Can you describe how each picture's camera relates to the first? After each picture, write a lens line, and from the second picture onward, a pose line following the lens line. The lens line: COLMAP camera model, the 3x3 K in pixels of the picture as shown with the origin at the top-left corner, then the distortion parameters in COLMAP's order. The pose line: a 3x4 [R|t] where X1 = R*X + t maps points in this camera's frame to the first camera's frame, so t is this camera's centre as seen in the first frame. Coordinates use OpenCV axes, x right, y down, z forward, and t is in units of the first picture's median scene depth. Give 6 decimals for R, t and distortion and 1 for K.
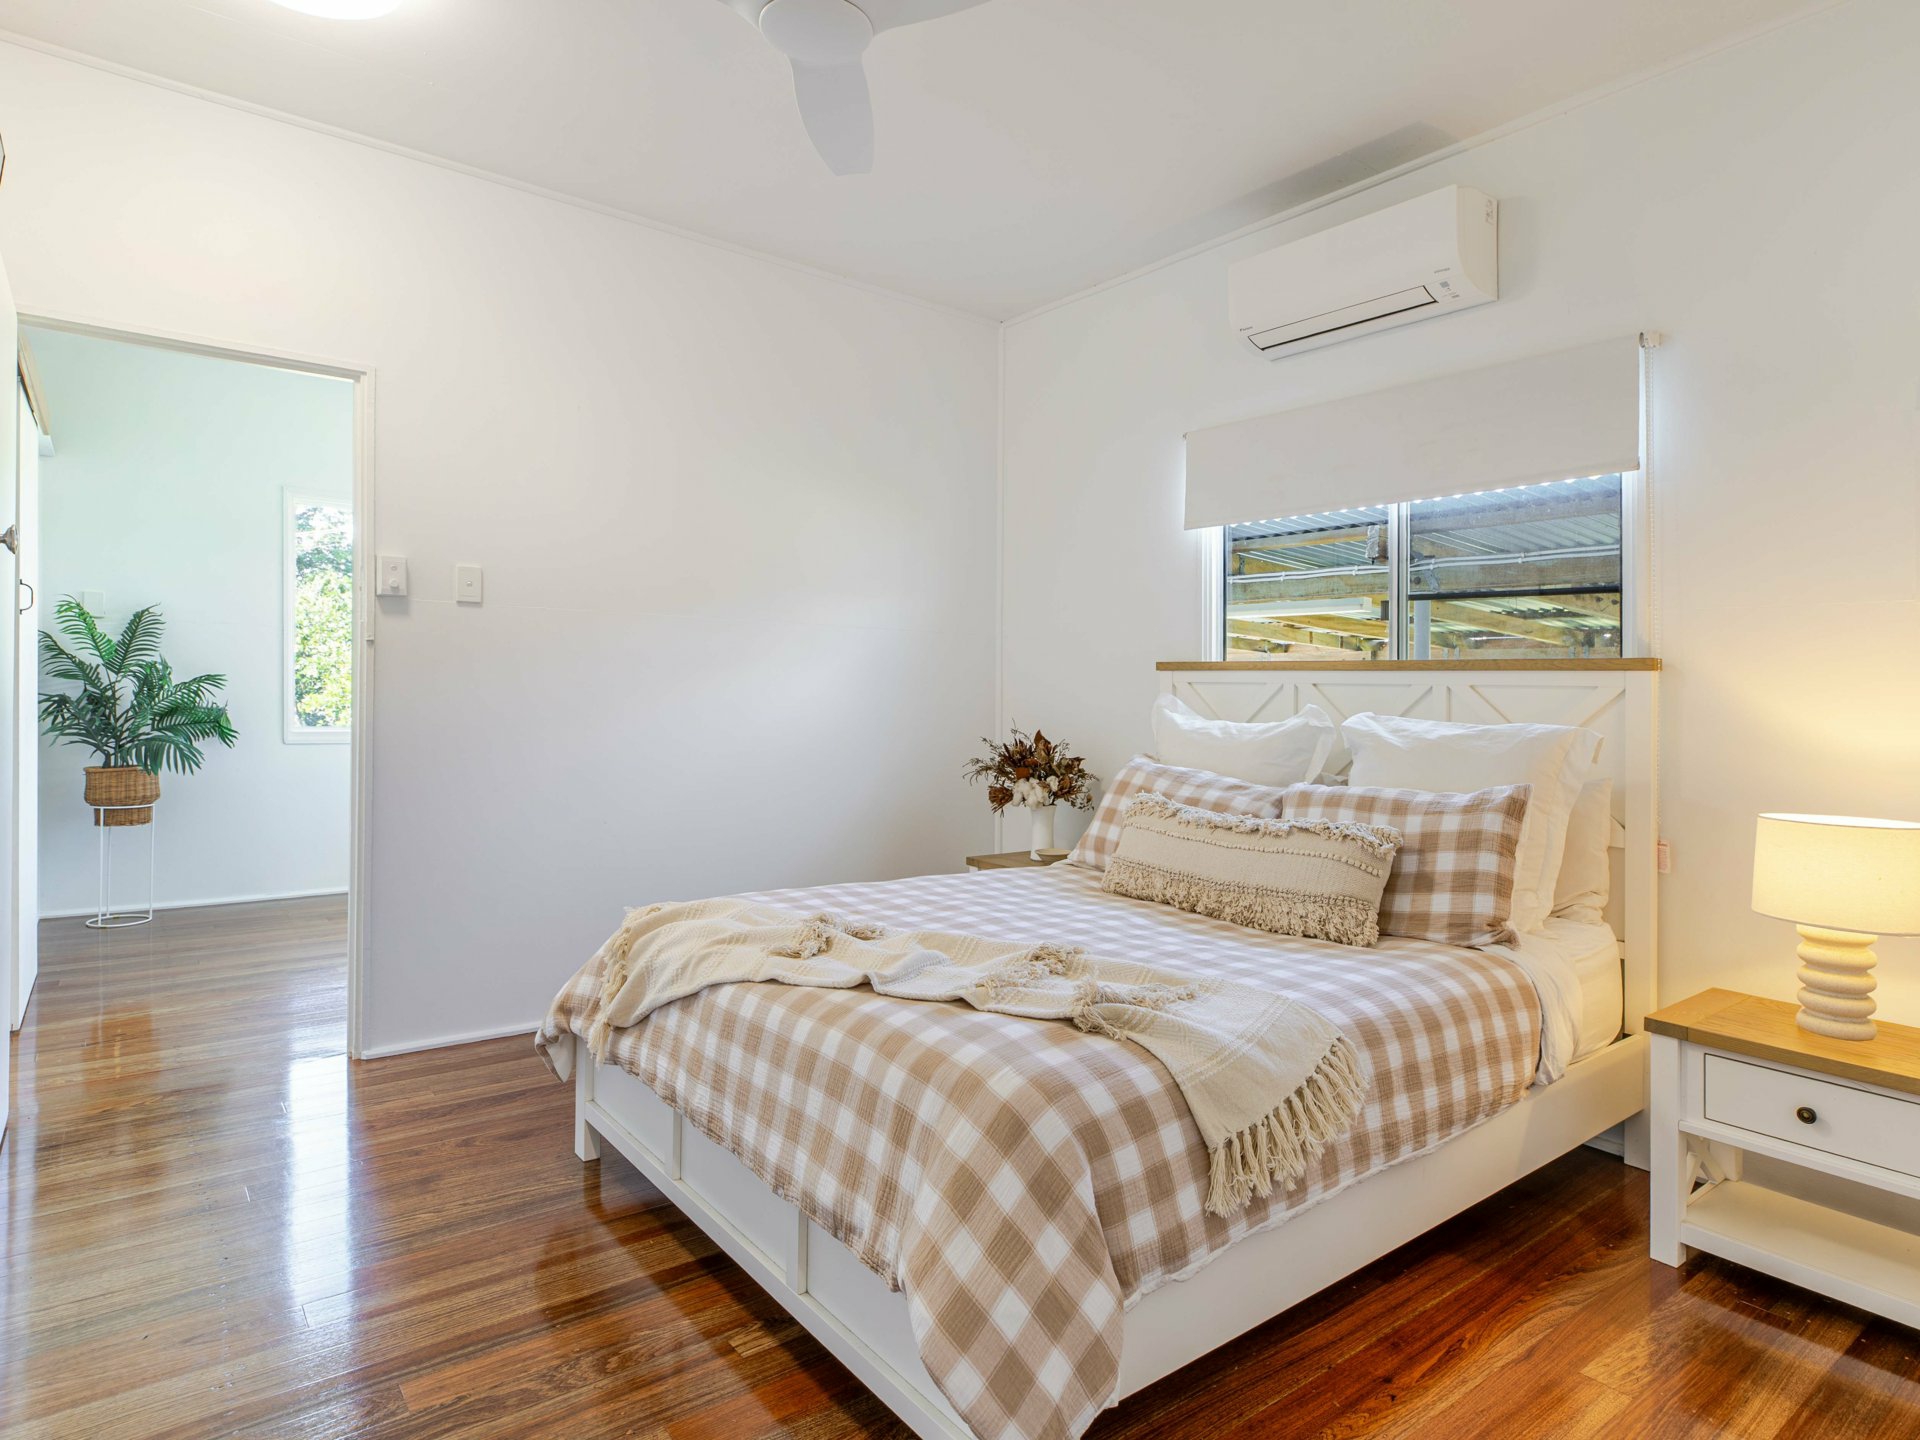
lens RADIAL K [[1082.4, 0, 958.4], [0, 1082.4, 684.5], [0, 0, 1]] dist [-0.001887, -0.000522]
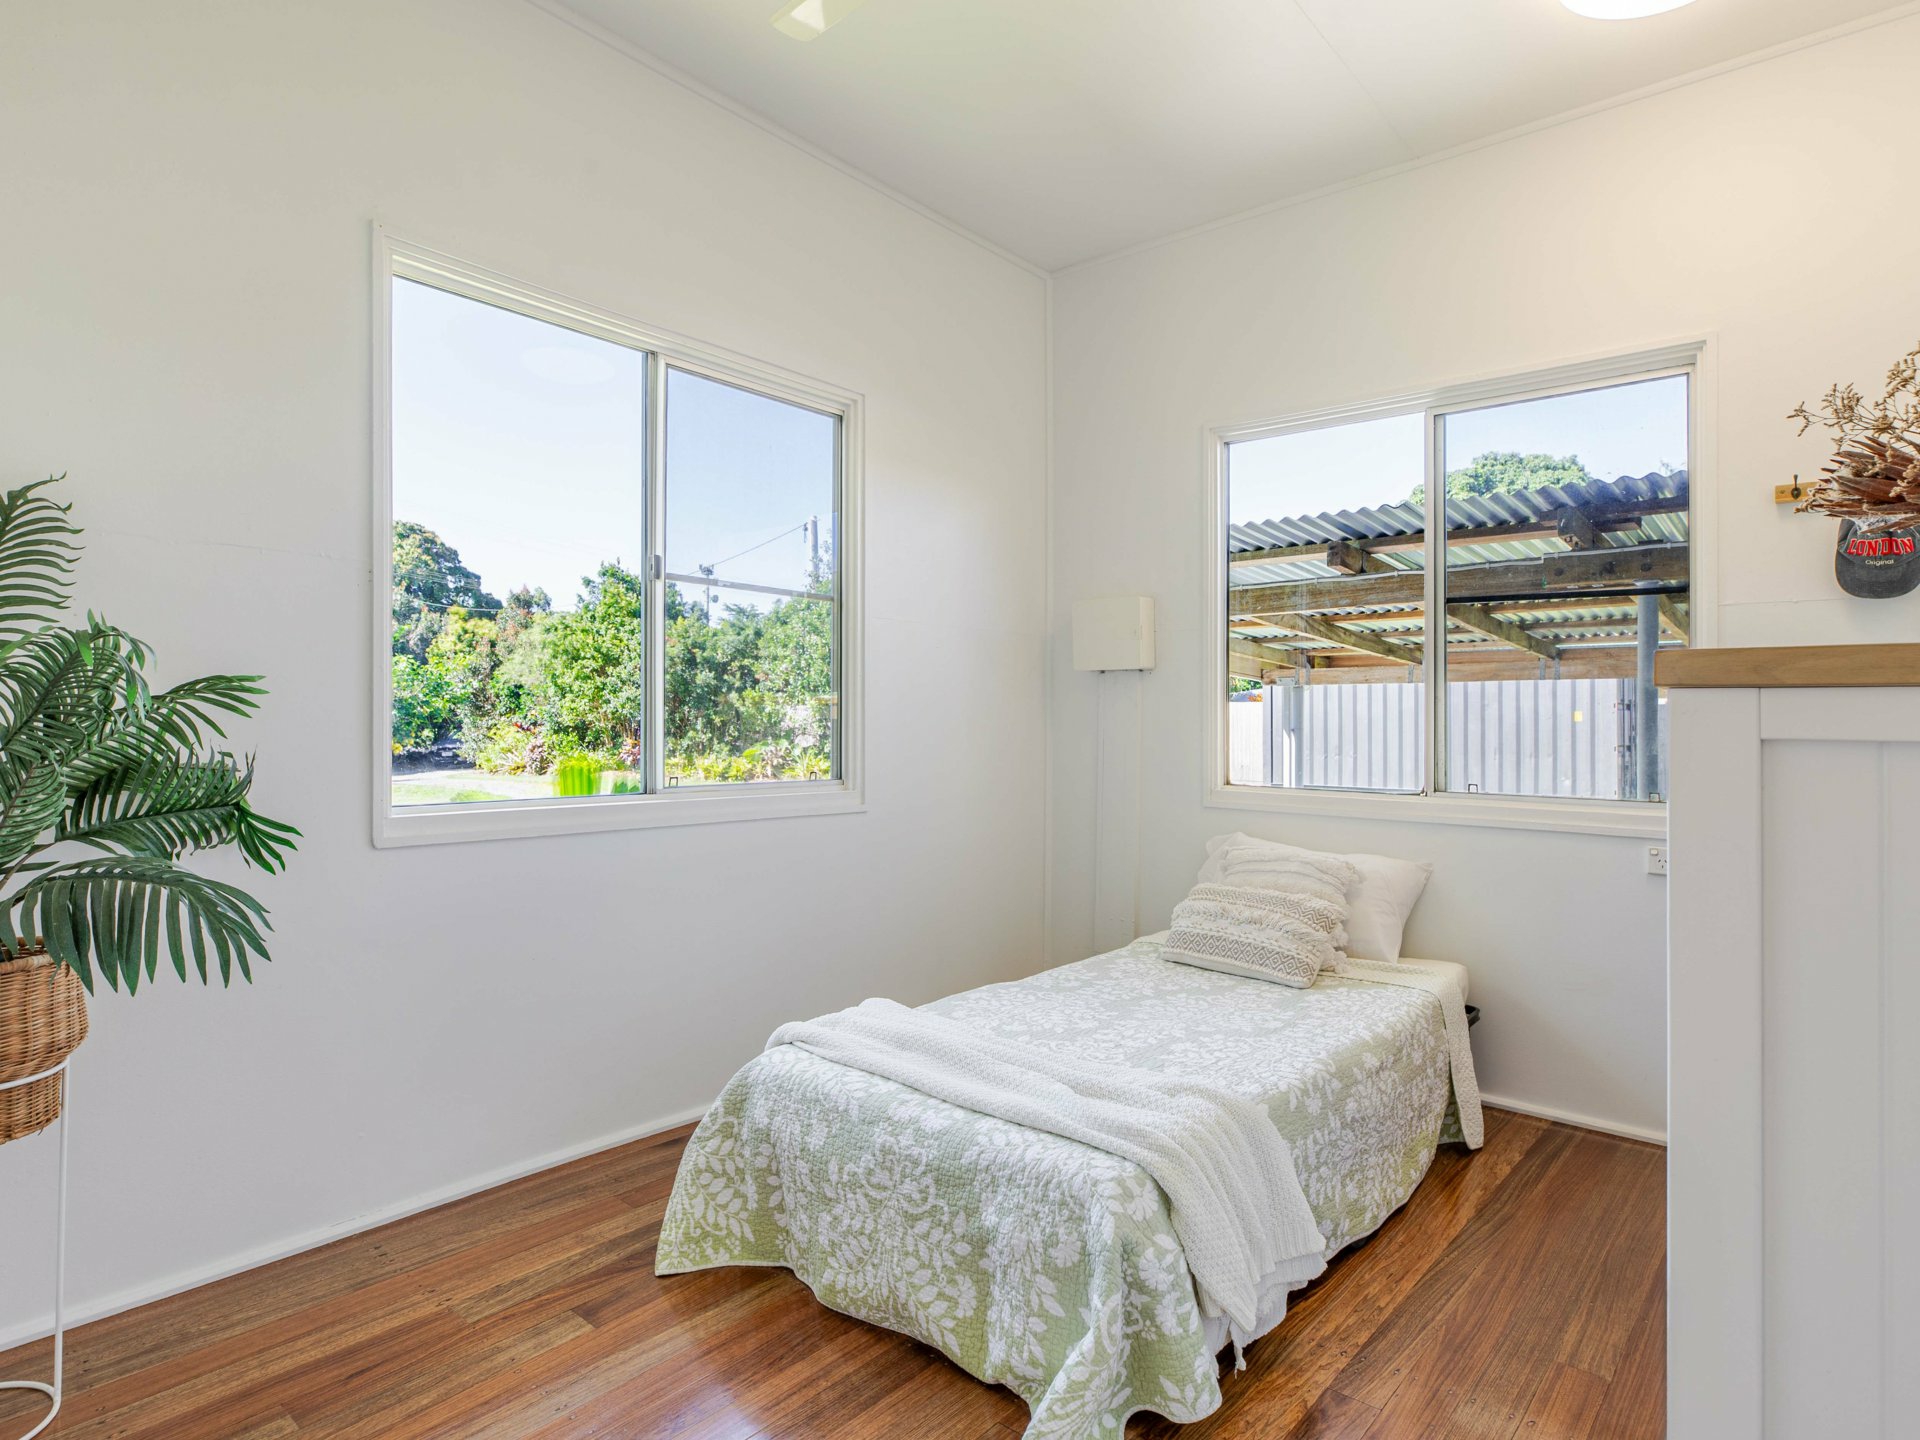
lens RADIAL K [[1052.0, 0, 960.0], [0, 1052.0, 720.0], [0, 0, 1]] dist [-0.000408, -0.000068]
pose [[0.978871, -0.006307, 0.204382, -0.520693], [0.005876, 0.999979, 0.002718, 0.006190], [-0.204394, -0.001460, 0.978888, 0.602068]]
